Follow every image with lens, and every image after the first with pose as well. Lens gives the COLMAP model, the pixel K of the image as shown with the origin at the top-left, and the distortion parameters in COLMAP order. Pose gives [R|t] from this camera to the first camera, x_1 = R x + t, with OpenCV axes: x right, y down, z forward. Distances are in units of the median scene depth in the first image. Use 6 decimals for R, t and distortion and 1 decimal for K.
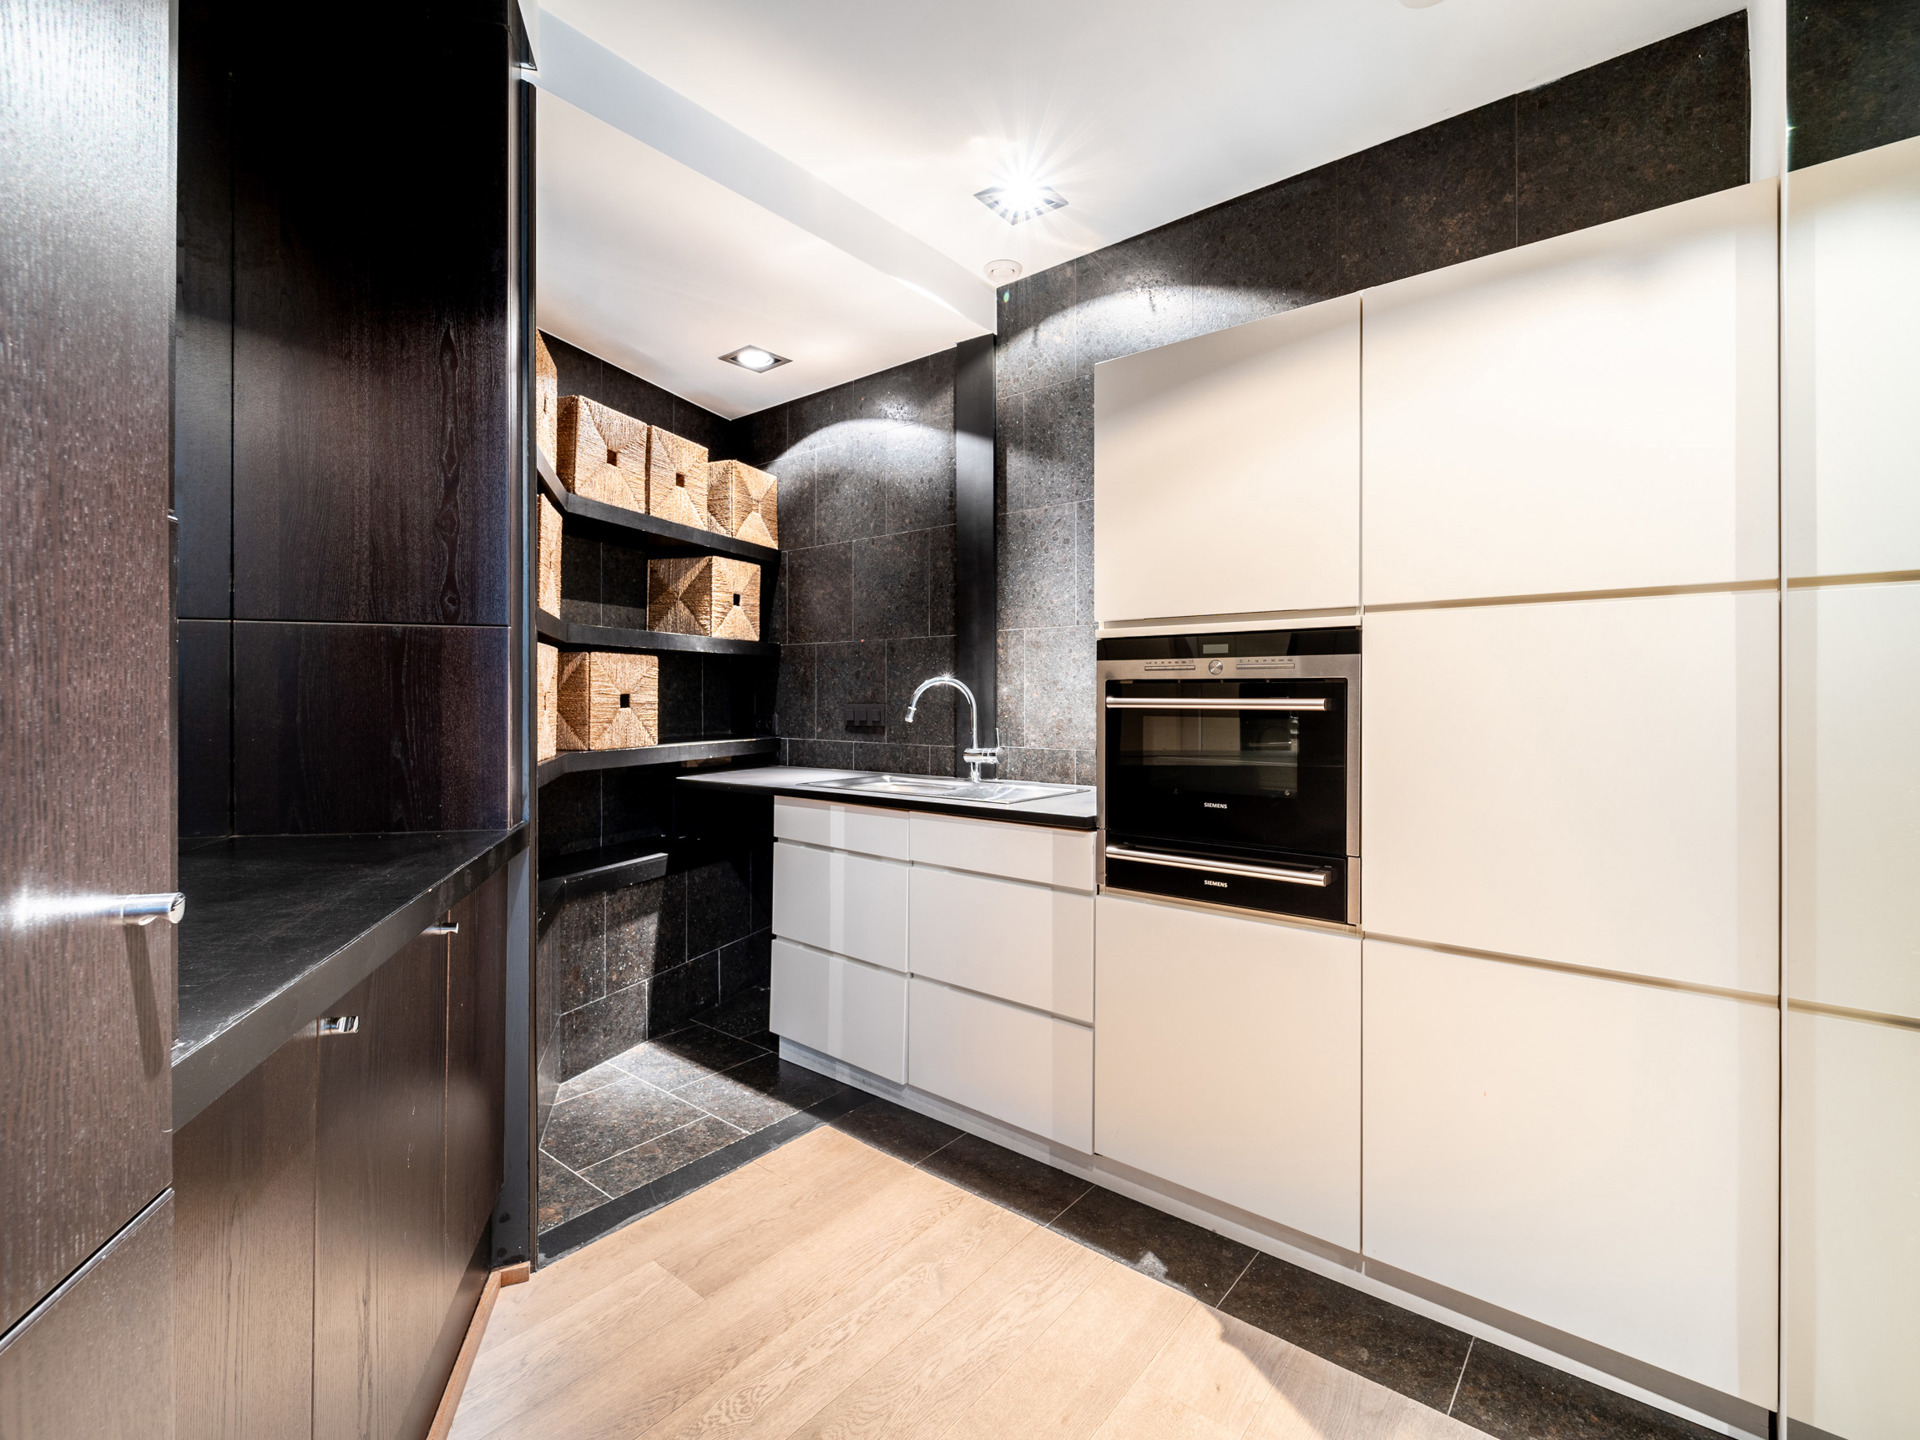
lens RADIAL K [[860.5, 0, 960.0], [0, 860.5, 685.1], [0, 0, 1]] dist [0.002693, -0.000579]
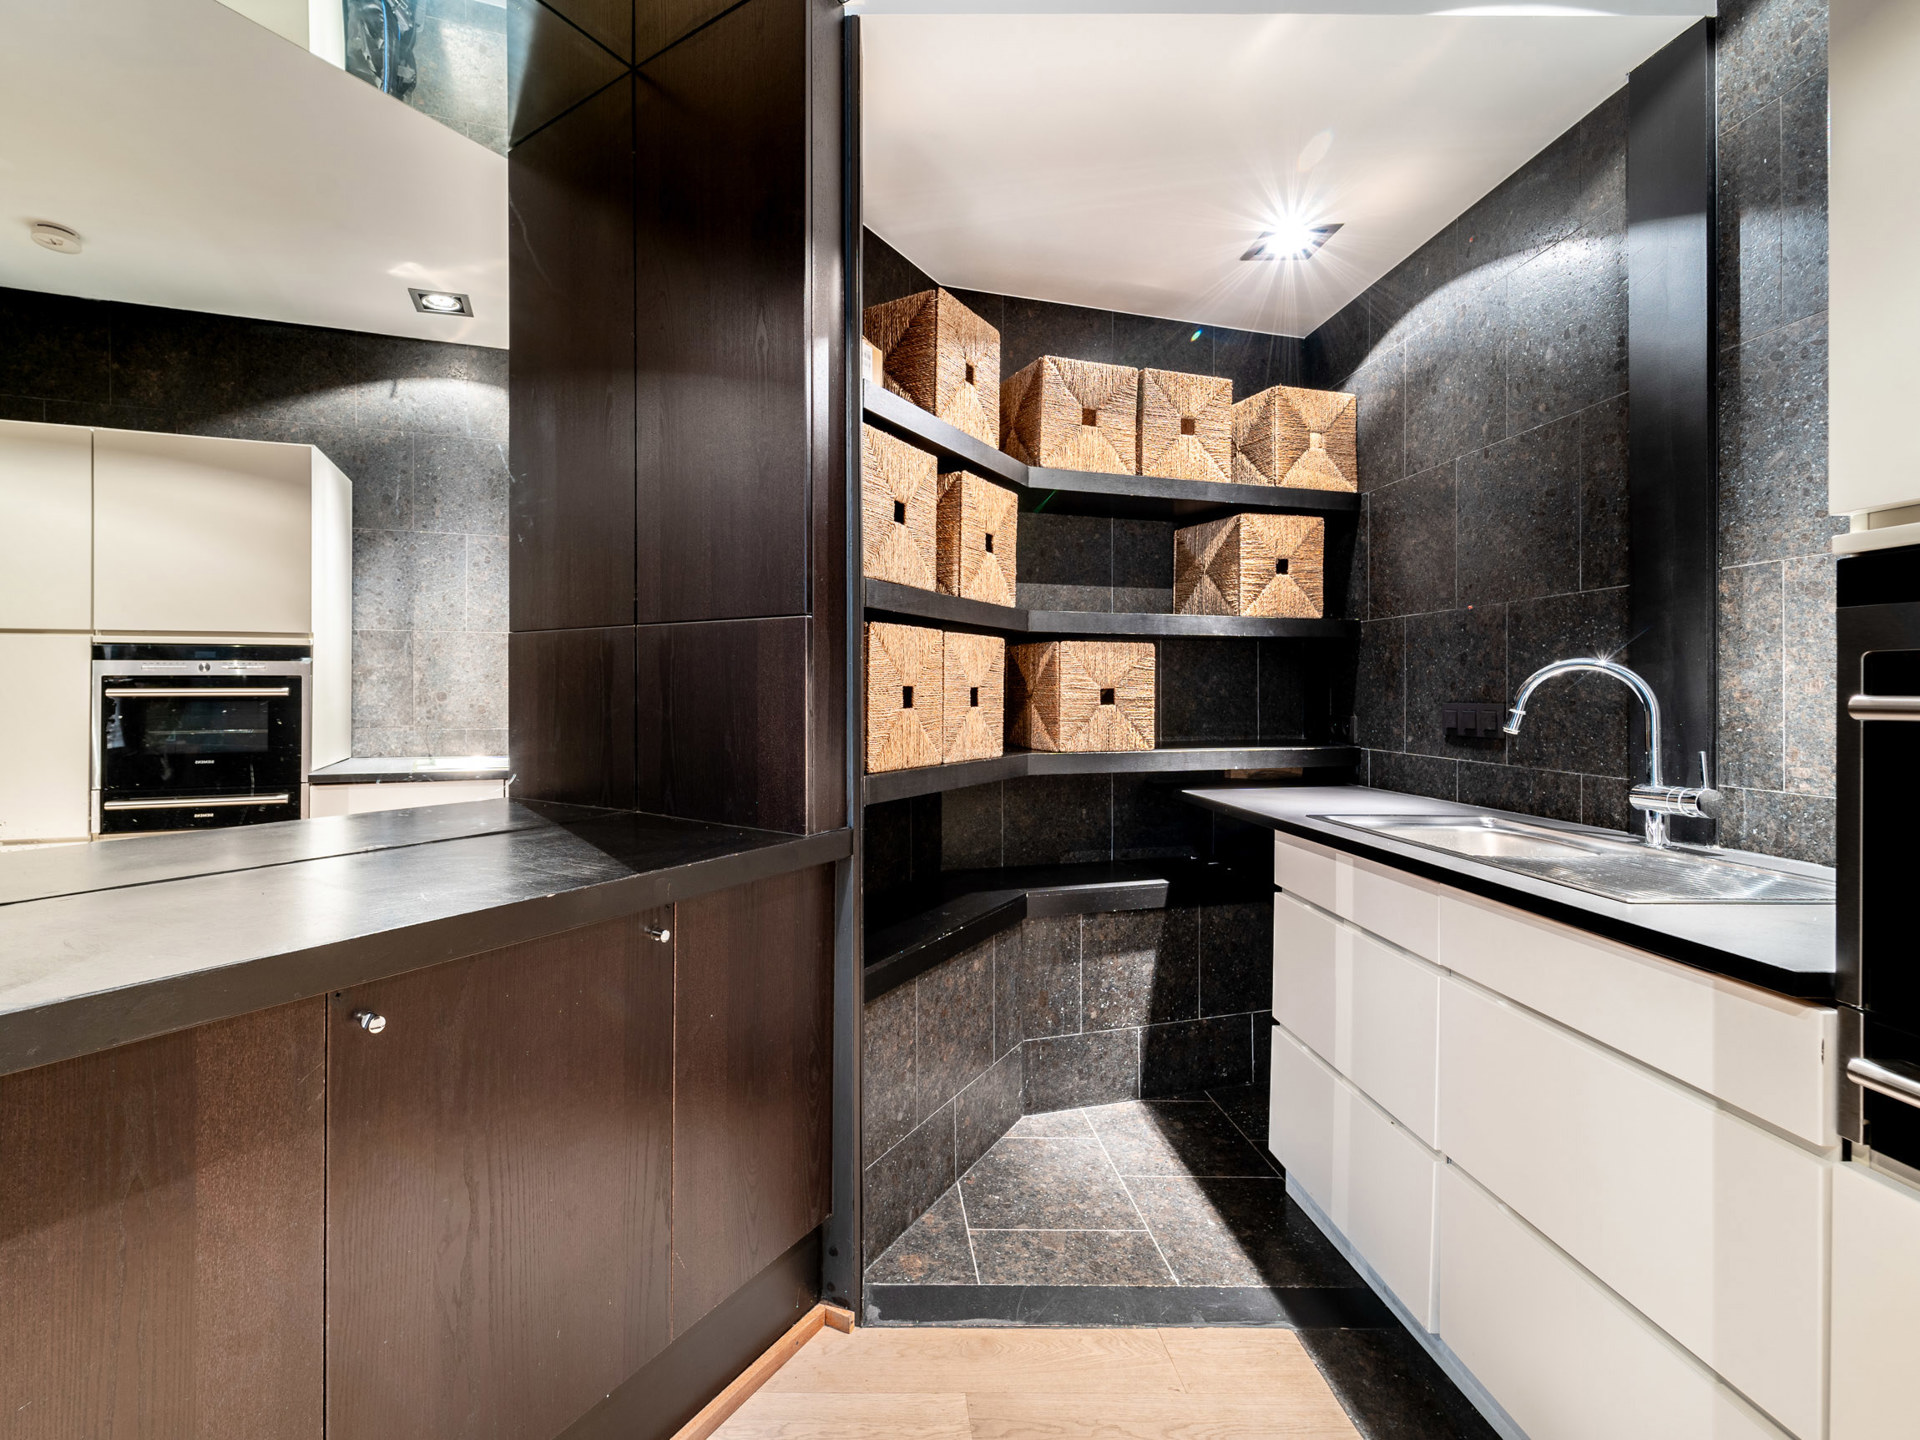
lens RADIAL K [[860.5, 0, 960.0], [0, 860.5, 685.1], [0, 0, 1]] dist [0.002693, -0.000579]
pose [[0.632946, -0.004756, -0.774182, 0.168355], [0.009221, 0.999957, 0.001396, 0.004033], [0.774141, -0.008022, 0.632962, 0.312600]]
